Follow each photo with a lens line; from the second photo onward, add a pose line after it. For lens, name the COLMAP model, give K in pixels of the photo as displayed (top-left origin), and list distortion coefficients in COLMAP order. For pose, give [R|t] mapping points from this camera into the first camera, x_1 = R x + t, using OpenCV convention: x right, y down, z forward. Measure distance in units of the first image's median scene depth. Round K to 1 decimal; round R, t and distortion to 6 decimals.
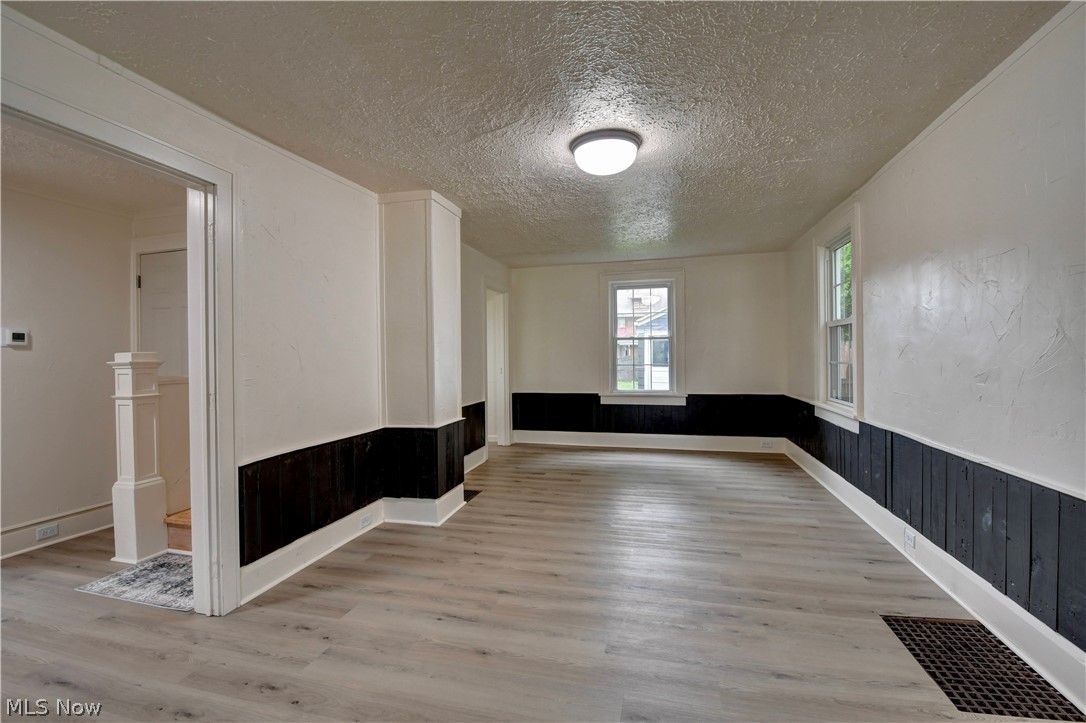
lens RADIAL K [[475.9, 0, 546.8], [0, 475.9, 357.2], [0, 0, 1]] dist [0.000898, -0.013305]
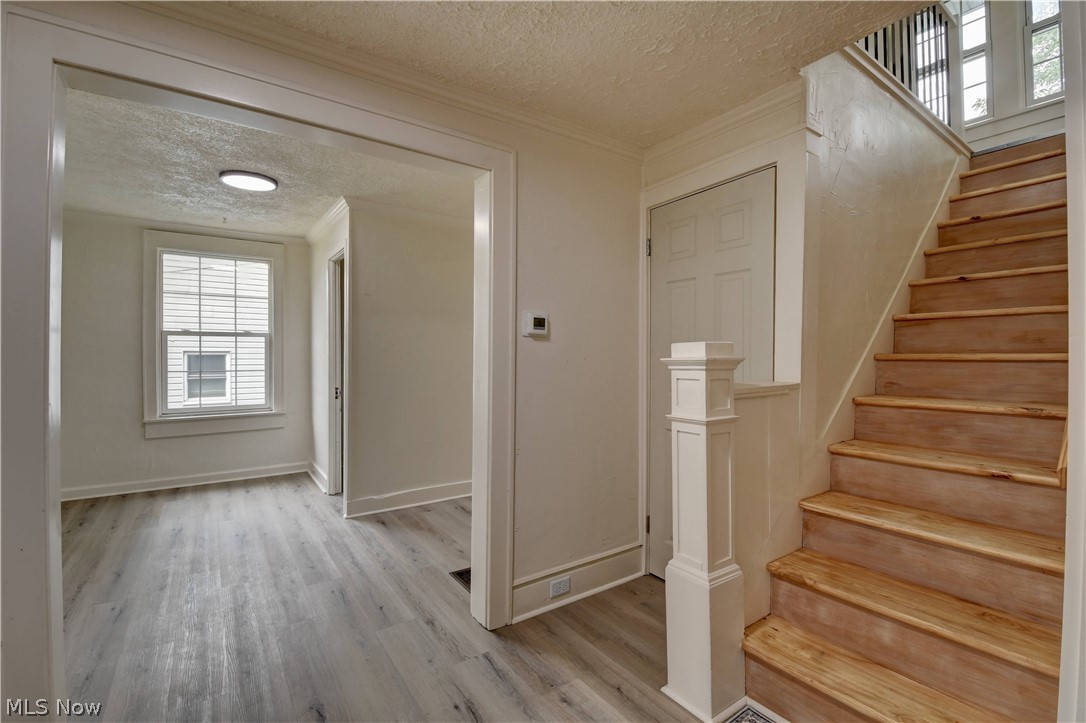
lens RADIAL K [[475.9, 0, 543.2], [0, 475.9, 354.9], [0, 0, 1]] dist [0.000898, -0.013305]
pose [[0.756409, 0.006842, -0.654063, -0.645032], [-0.008900, 0.999960, 0.000167, 0.007061], [0.654038, 0.005695, 0.756440, 0.438539]]
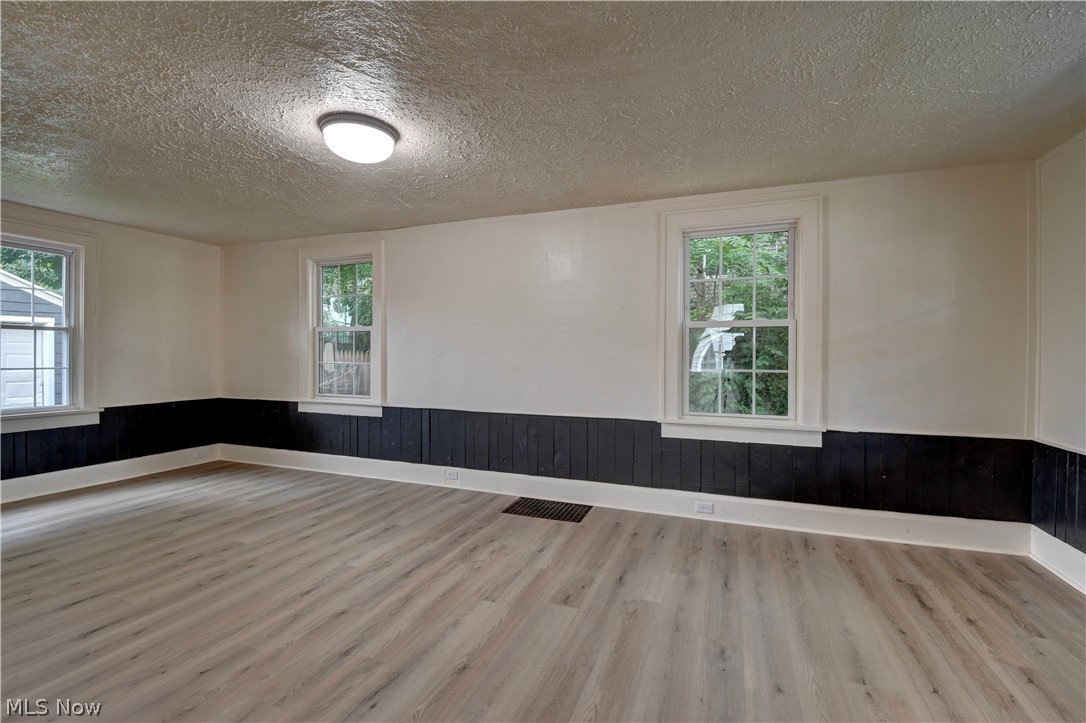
lens RADIAL K [[475.9, 0, 545.5], [0, 475.9, 359.3], [0, 0, 1]] dist [0.000898, -0.013305]
pose [[0.112792, 0.001946, 0.993617, -0.712020], [-0.000704, 0.999998, -0.001878, 0.008463], [-0.993618, -0.000488, 0.112793, 0.497759]]
